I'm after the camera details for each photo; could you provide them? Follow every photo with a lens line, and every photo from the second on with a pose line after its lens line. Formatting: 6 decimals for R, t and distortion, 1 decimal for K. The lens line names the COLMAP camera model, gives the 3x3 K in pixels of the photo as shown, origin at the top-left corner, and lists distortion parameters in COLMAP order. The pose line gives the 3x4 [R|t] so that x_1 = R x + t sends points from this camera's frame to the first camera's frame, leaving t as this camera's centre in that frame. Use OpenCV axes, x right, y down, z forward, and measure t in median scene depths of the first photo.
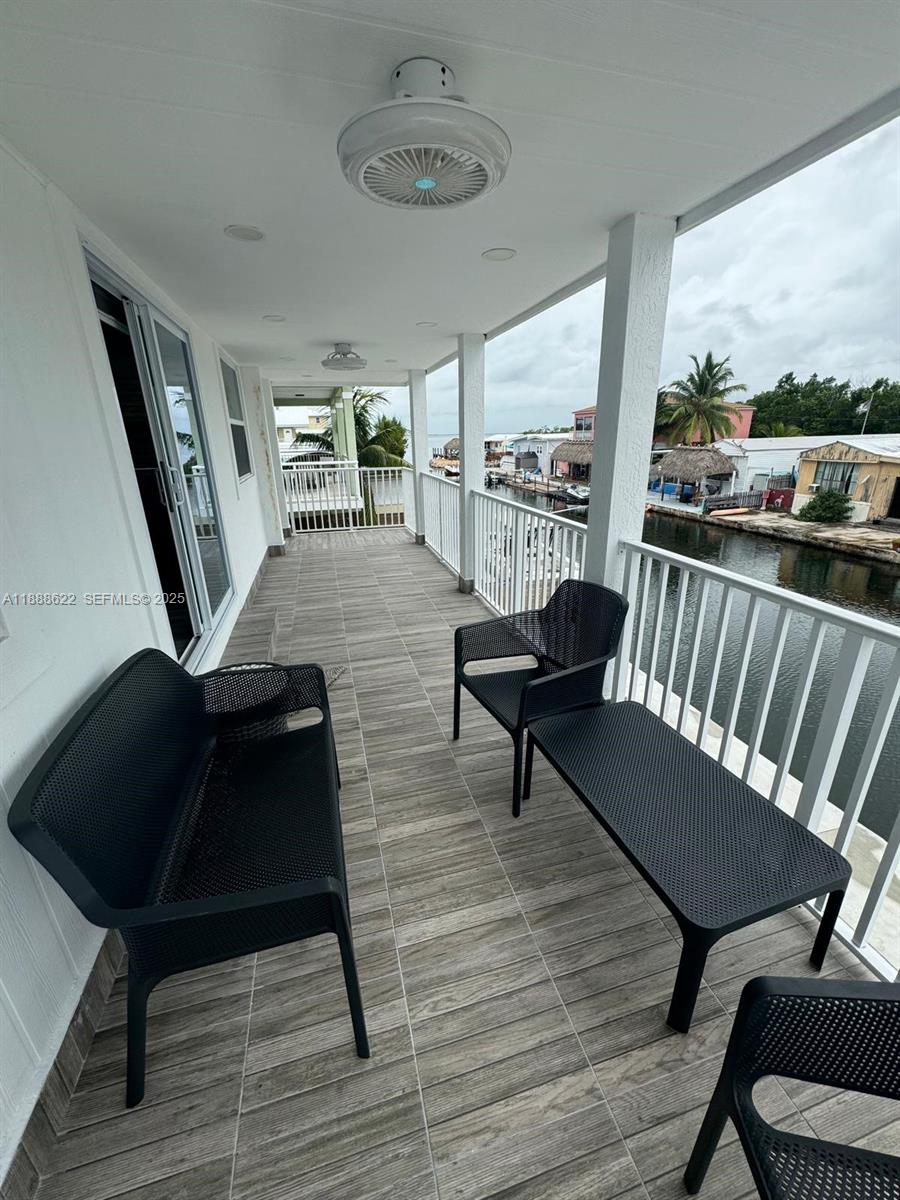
lens RADIAL K [[478.0, 0, 450.0], [0, 478.0, 600.0], [0, 0, 1]] dist [-0.001690, -0.000377]
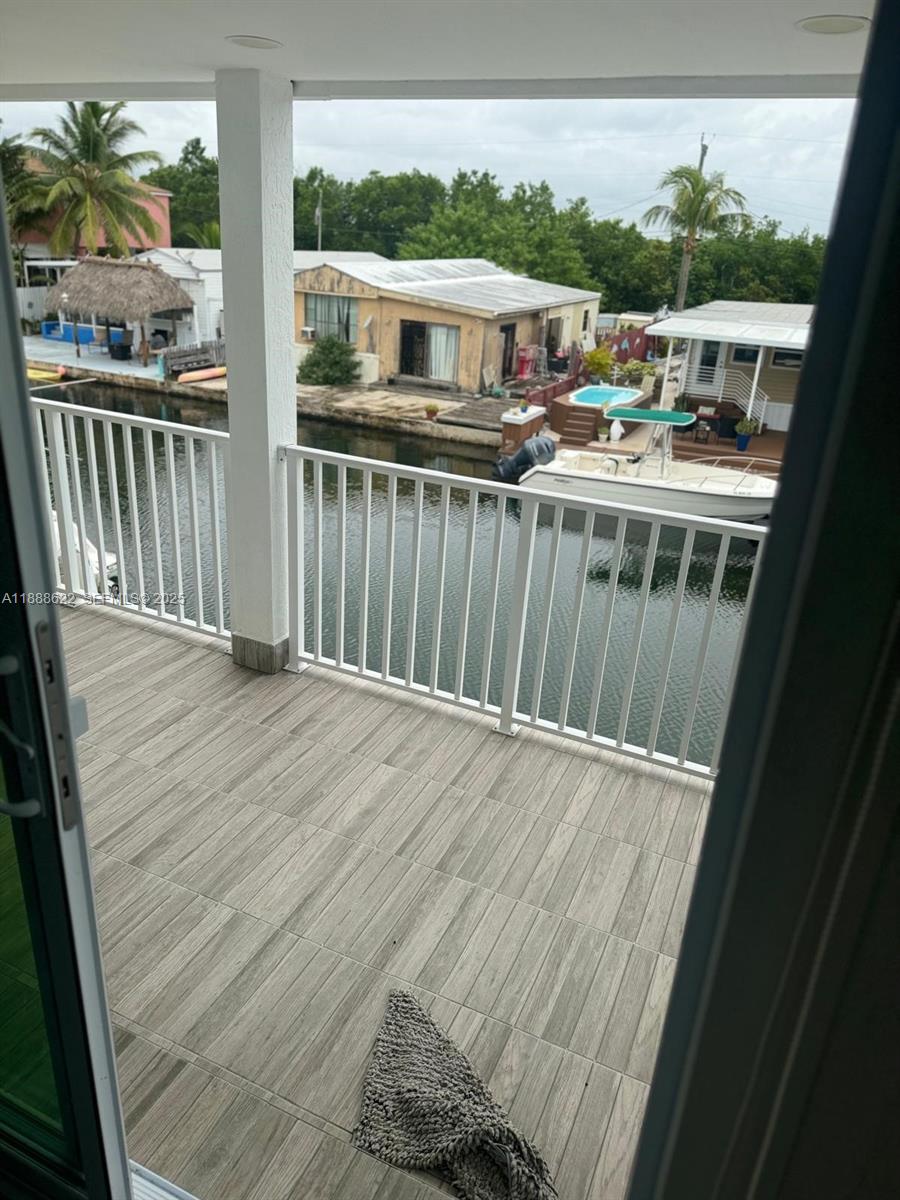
lens RADIAL K [[845.0, 0, 450.0], [0, 845.0, 600.0], [0, 0, 1]] dist [0.037802, -0.075210]
pose [[0.641573, -0.241956, 0.727902, -0.077802], [0.178289, 0.969997, 0.165285, -0.033634], [-0.746054, 0.023734, 0.665462, 0.065228]]
